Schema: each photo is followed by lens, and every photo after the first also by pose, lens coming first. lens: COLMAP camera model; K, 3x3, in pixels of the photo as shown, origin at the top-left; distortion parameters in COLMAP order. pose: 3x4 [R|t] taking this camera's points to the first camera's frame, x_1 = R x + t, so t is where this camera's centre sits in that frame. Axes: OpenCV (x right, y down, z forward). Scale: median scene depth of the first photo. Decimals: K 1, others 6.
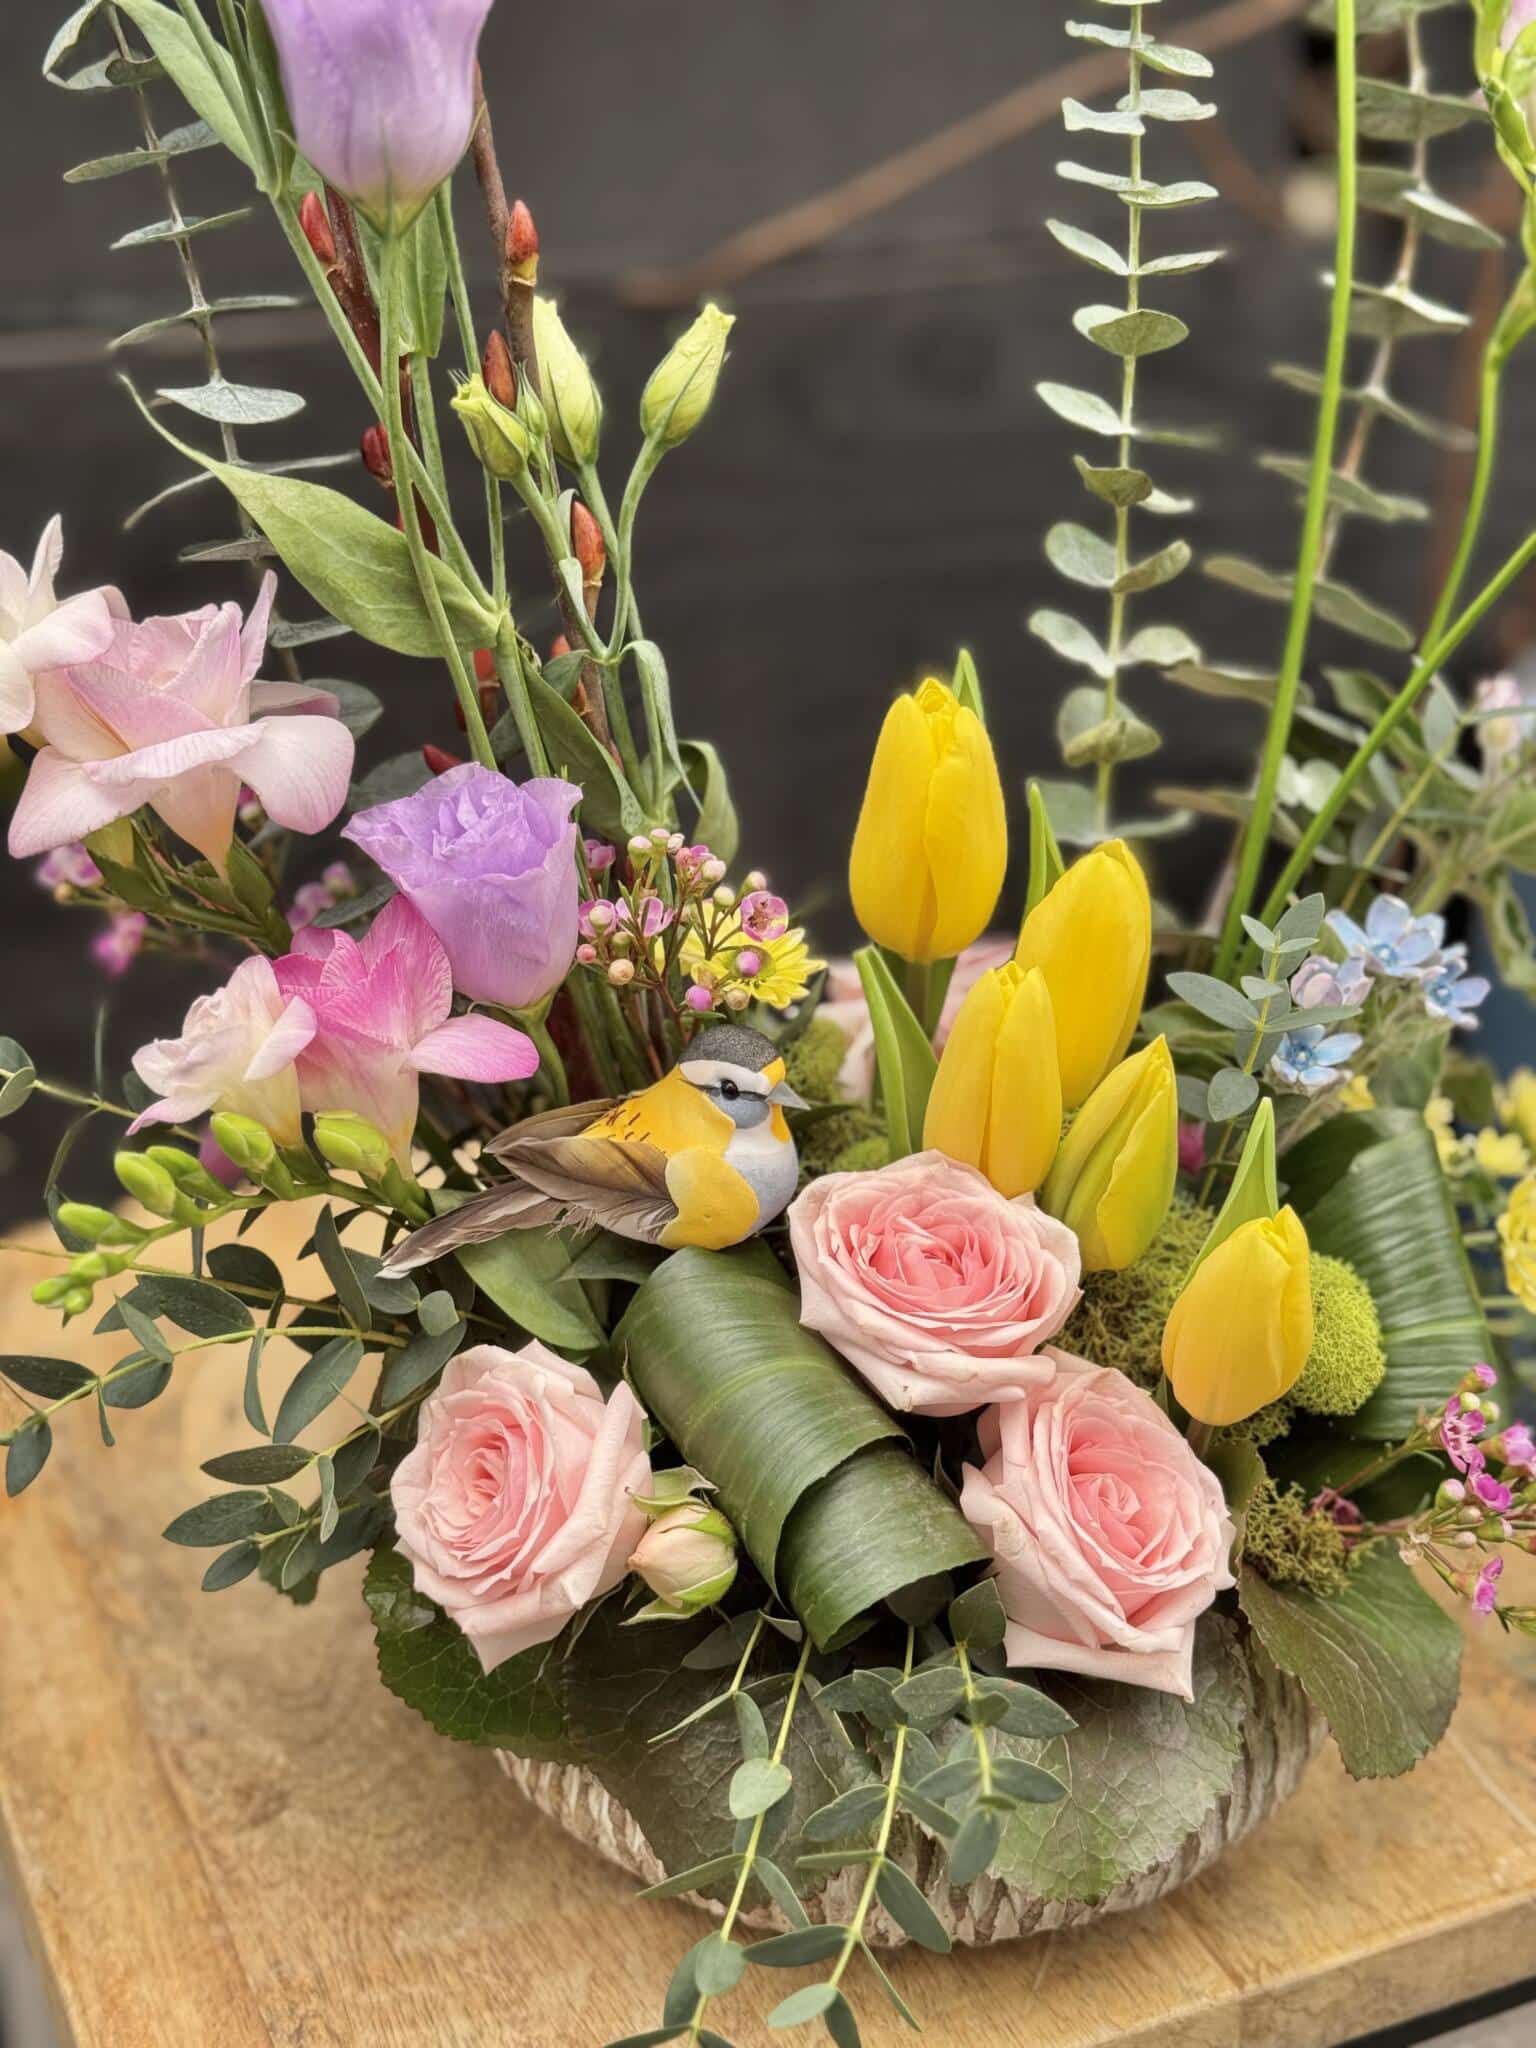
lens RADIAL K [[2860.2, 0, 763.0], [0, 2860.2, 1070.6], [0, 0, 1]] dist [0.108065, -0.001619]
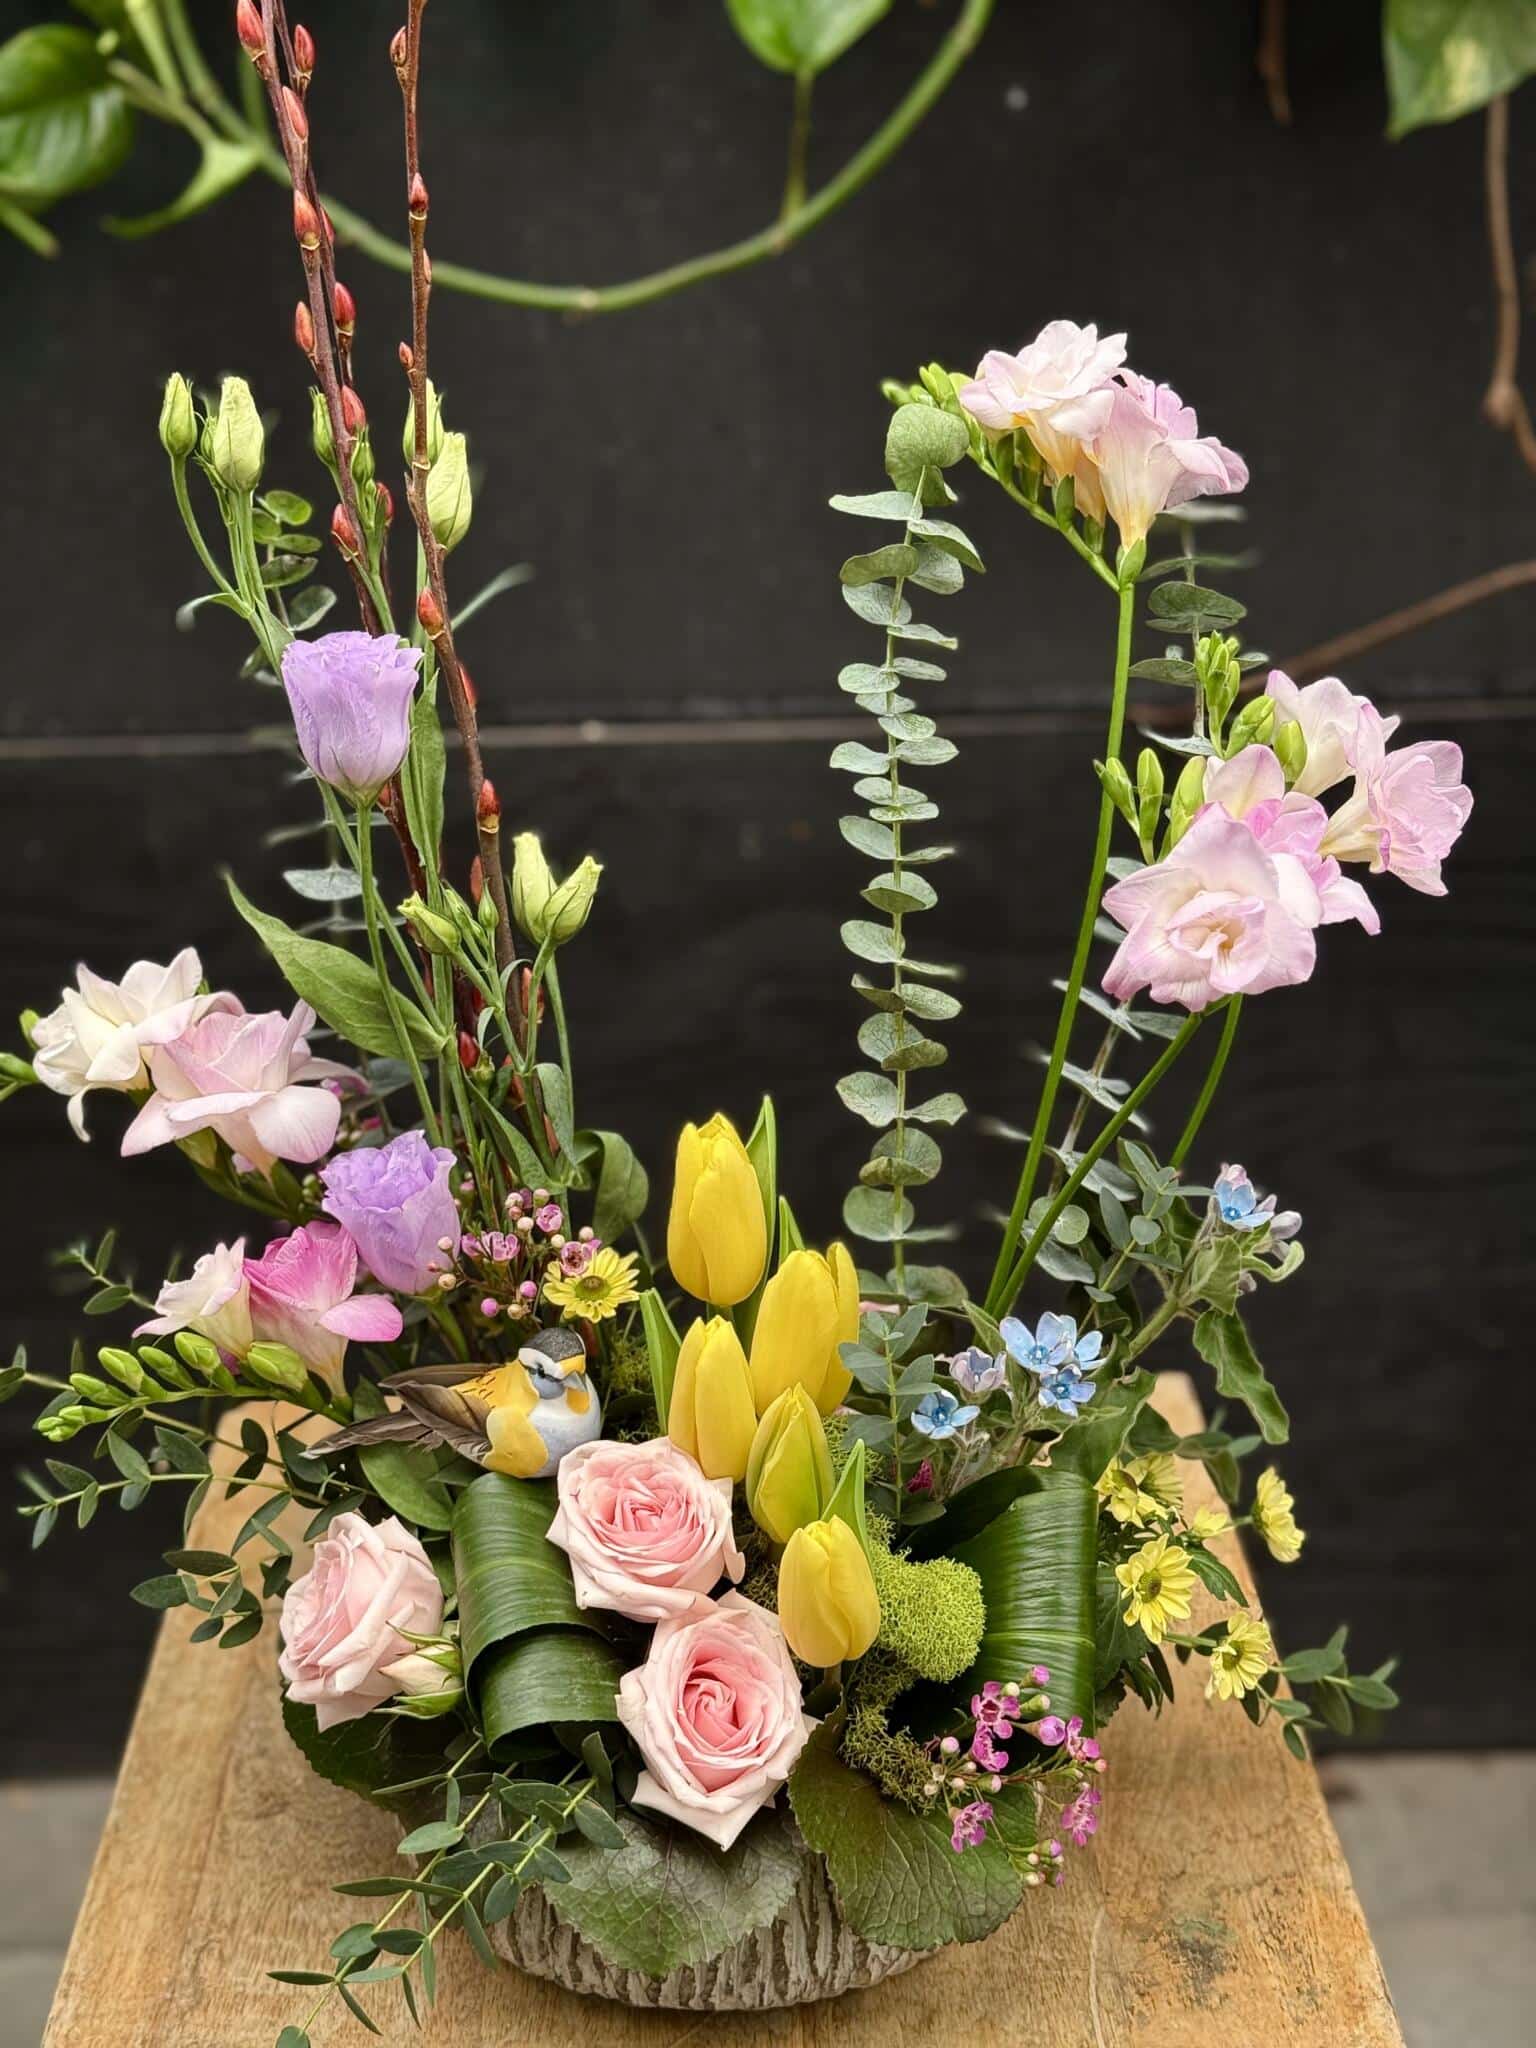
lens RADIAL K [[2917.9, 0, 768.0], [0, 2917.9, 1024.0], [0, 0, 1]] dist [0.046740, 0.090161]
pose [[0.919887, 0.120531, -0.373201, 0.644300], [-0.155513, 0.985695, -0.064972, -0.091461], [0.360032, 0.117804, 0.925472, -0.377123]]
